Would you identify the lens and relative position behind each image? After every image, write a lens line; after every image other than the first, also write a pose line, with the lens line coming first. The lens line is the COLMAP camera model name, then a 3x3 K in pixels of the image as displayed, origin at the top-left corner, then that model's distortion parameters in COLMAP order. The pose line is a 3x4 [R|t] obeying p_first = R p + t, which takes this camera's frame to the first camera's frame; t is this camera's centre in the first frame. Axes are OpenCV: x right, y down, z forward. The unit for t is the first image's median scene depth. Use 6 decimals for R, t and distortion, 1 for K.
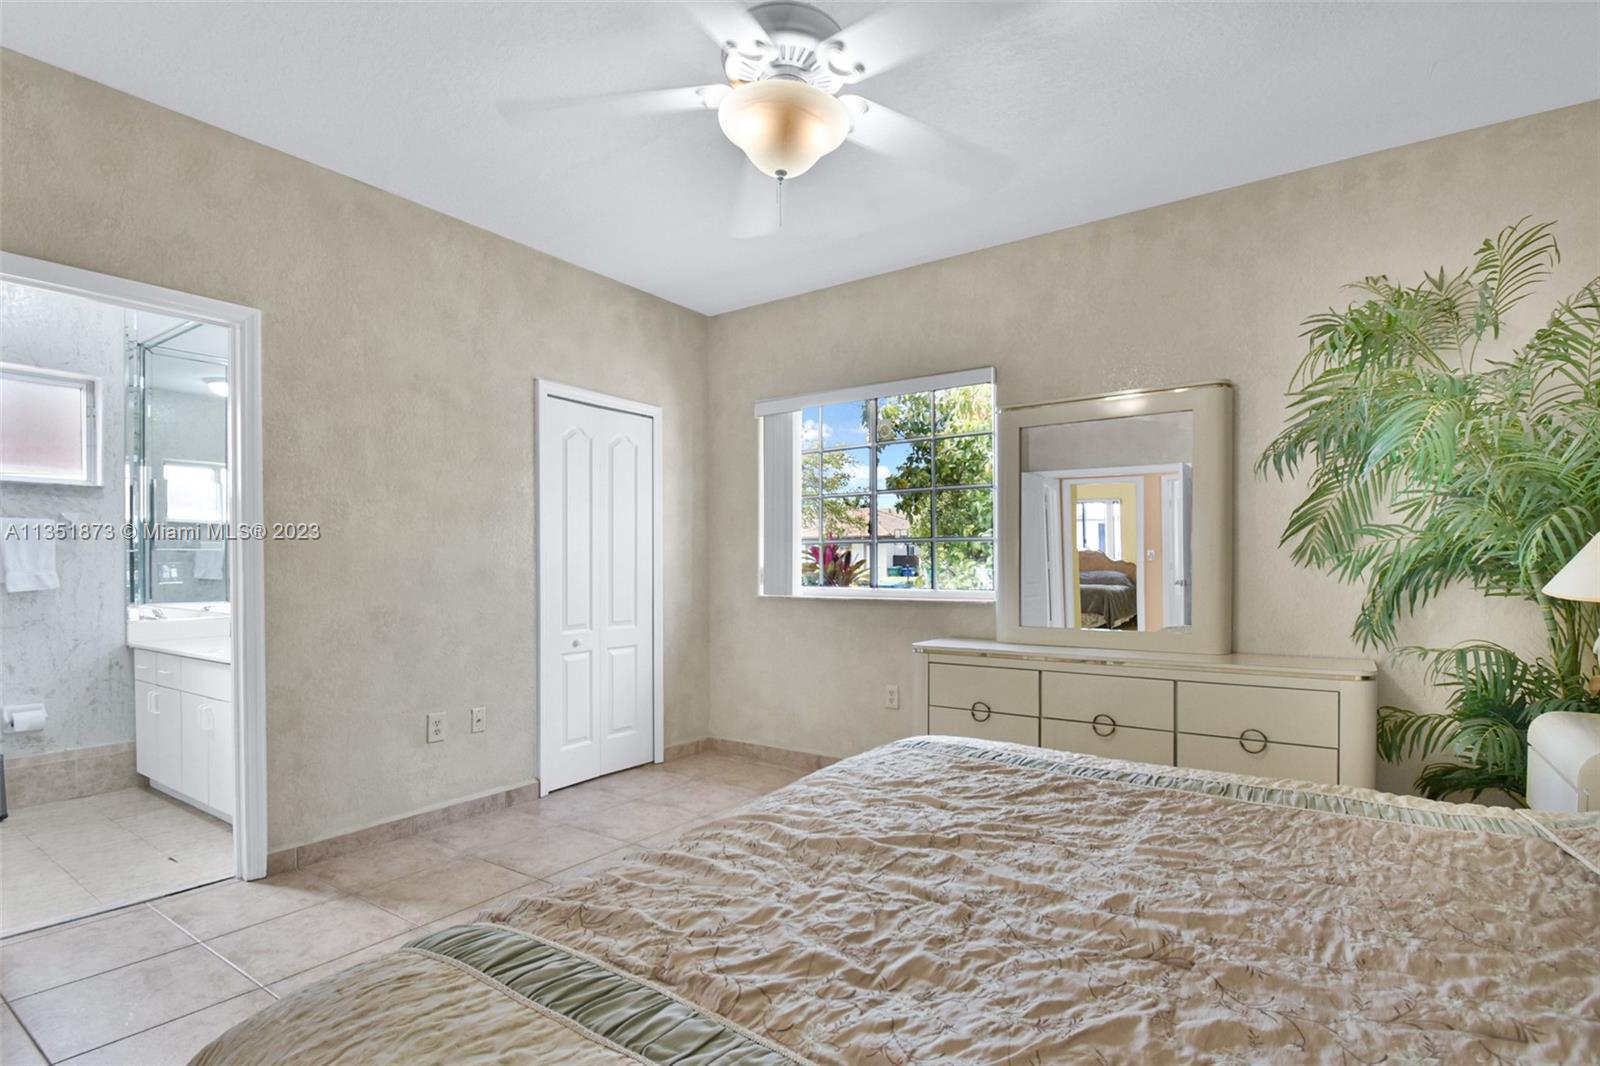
lens RADIAL K [[744.6, 0, 801.7], [0, 744.6, 576.3], [0, 0, 1]] dist [-0.000132, -0.018004]
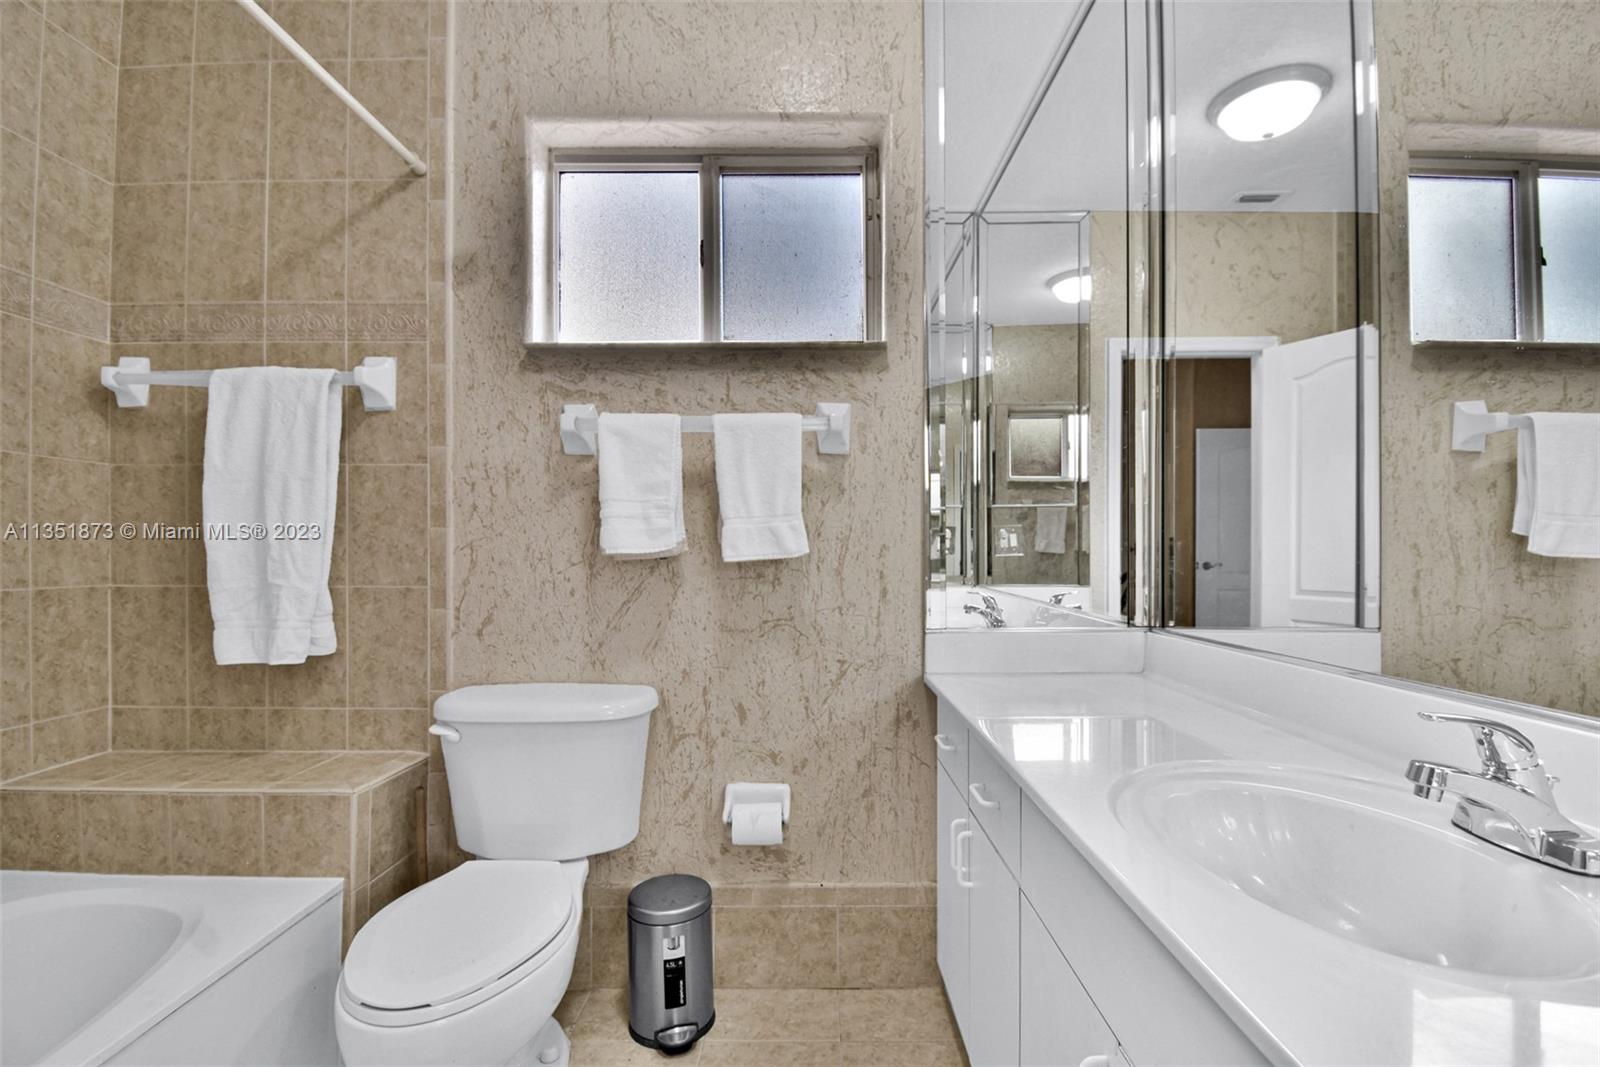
lens RADIAL K [[778.9, 0, 796.6], [0, 778.9, 546.6], [0, 0, 1]] dist [0.027555, -0.028164]
pose [[0.557306, -0.001279, -0.830306, -0.596088], [-0.008595, 0.999936, -0.007310, 0.014134], [0.830263, 0.011211, 0.557260, 0.707916]]
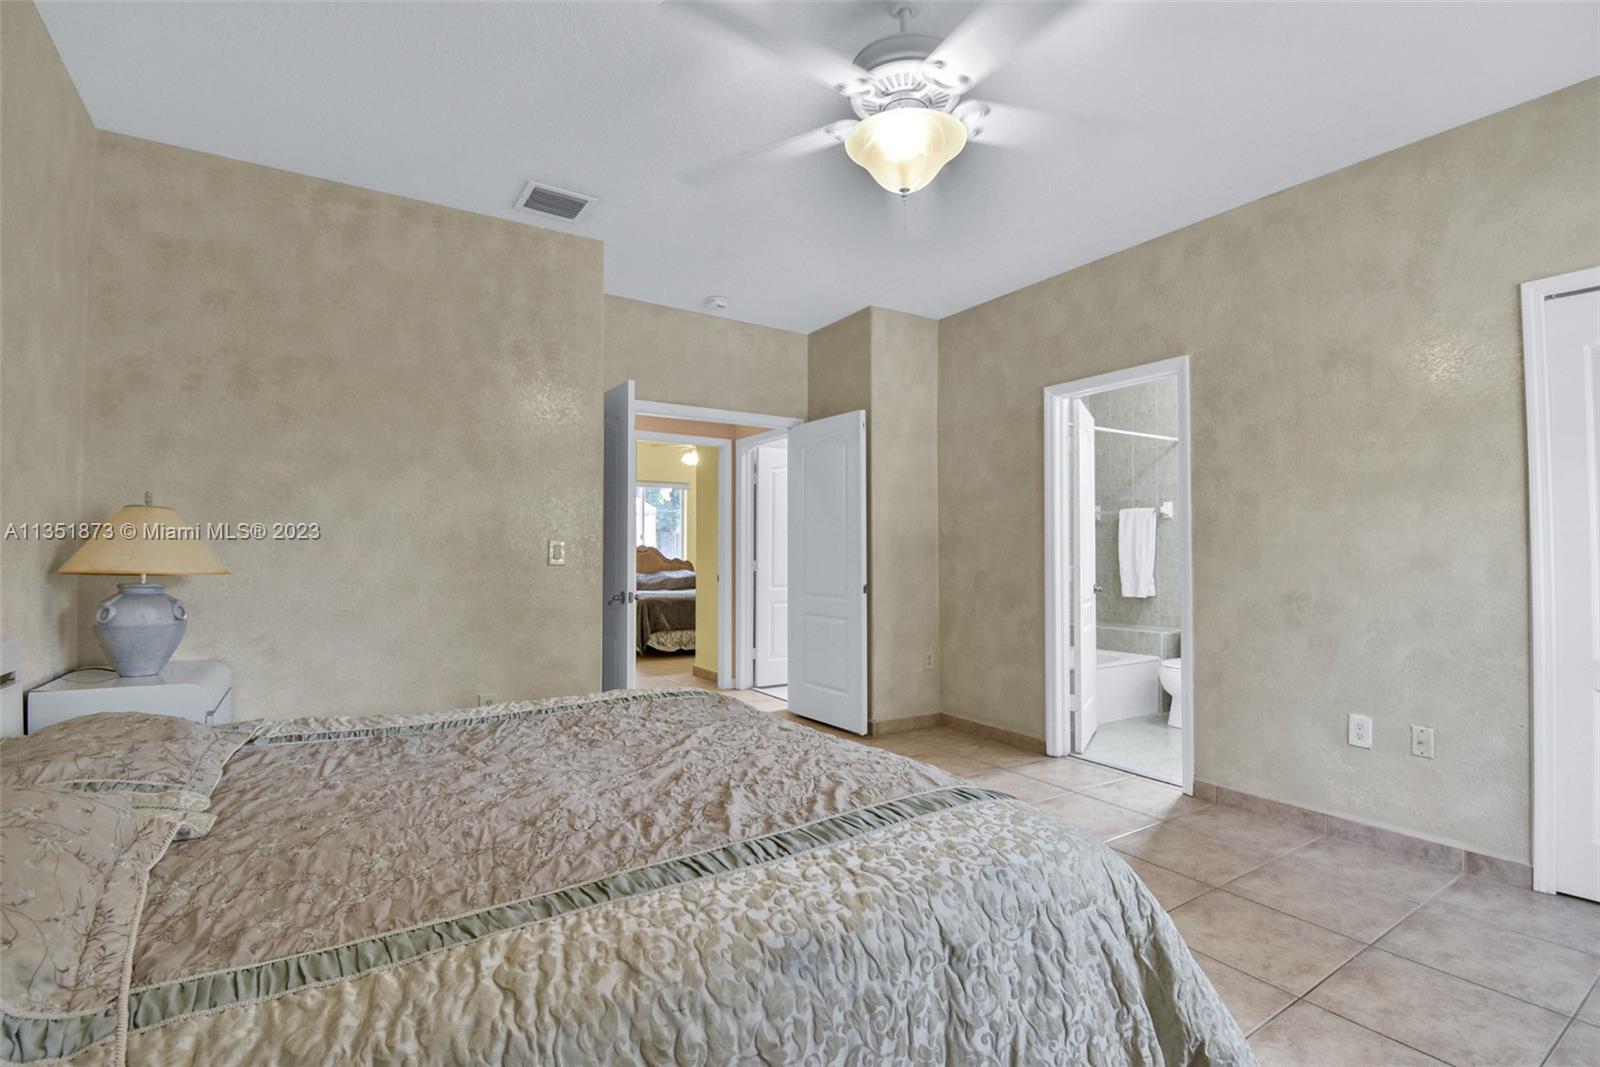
lens RADIAL K [[705.8, 0, 805.4], [0, 705.8, 534.0], [0, 0, 1]] dist [0.021050, -0.025782]
pose [[-0.373817, -0.019147, -0.927305, 0.488234], [-0.005310, 0.999815, -0.018504, -0.013592], [0.927487, -0.001994, -0.373849, 0.615956]]
